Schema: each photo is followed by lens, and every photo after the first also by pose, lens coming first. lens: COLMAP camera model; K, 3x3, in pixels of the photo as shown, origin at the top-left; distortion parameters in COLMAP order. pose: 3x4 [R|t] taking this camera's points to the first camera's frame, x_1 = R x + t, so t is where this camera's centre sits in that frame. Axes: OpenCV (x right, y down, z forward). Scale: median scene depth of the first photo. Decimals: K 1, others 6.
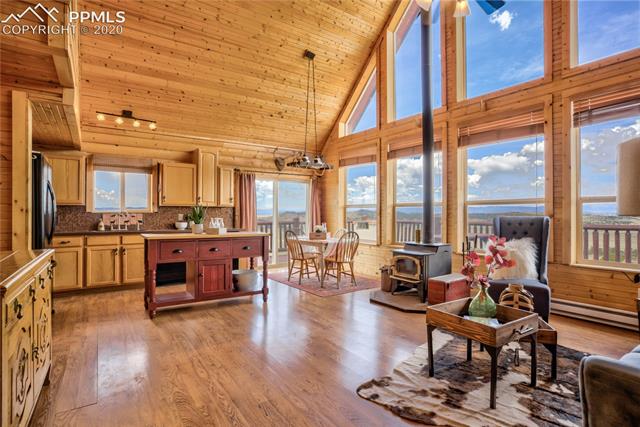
lens RADIAL K [[331.5, 0, 314.4], [0, 331.5, 214.6], [0, 0, 1]] dist [-0.004720, 0.004096]
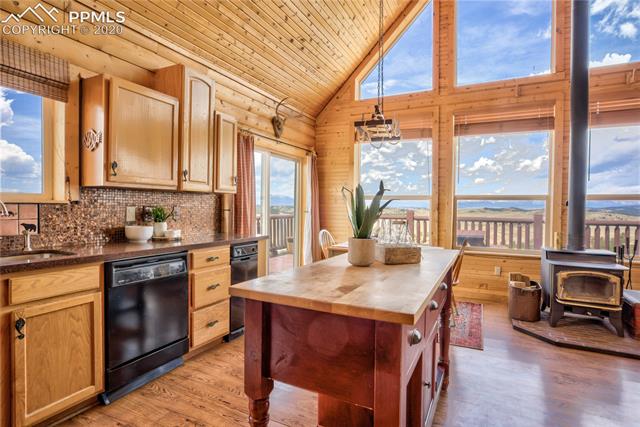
lens RADIAL K [[331.5, 0, 325.5], [0, 331.5, 211.8], [0, 0, 1]] dist [-0.004720, 0.004096]
pose [[0.870284, 0.001952, 0.492547, -0.385059], [-0.007706, 0.999924, 0.009652, -0.001083], [-0.492490, -0.012196, 0.870233, 0.477465]]
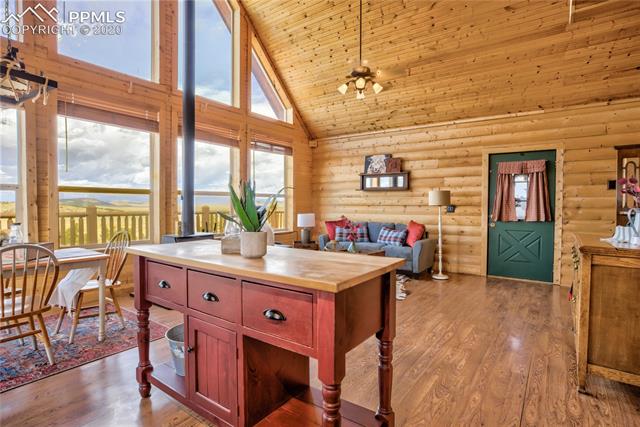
lens RADIAL K [[331.5, 0, 341.7], [0, 331.5, 211.0], [0, 0, 1]] dist [-0.004720, 0.004096]
pose [[-0.341422, -0.021954, 0.939654, -0.520670], [-0.009078, 0.999758, 0.020060, -0.003344], [-0.939866, -0.001681, -0.341538, 0.689909]]
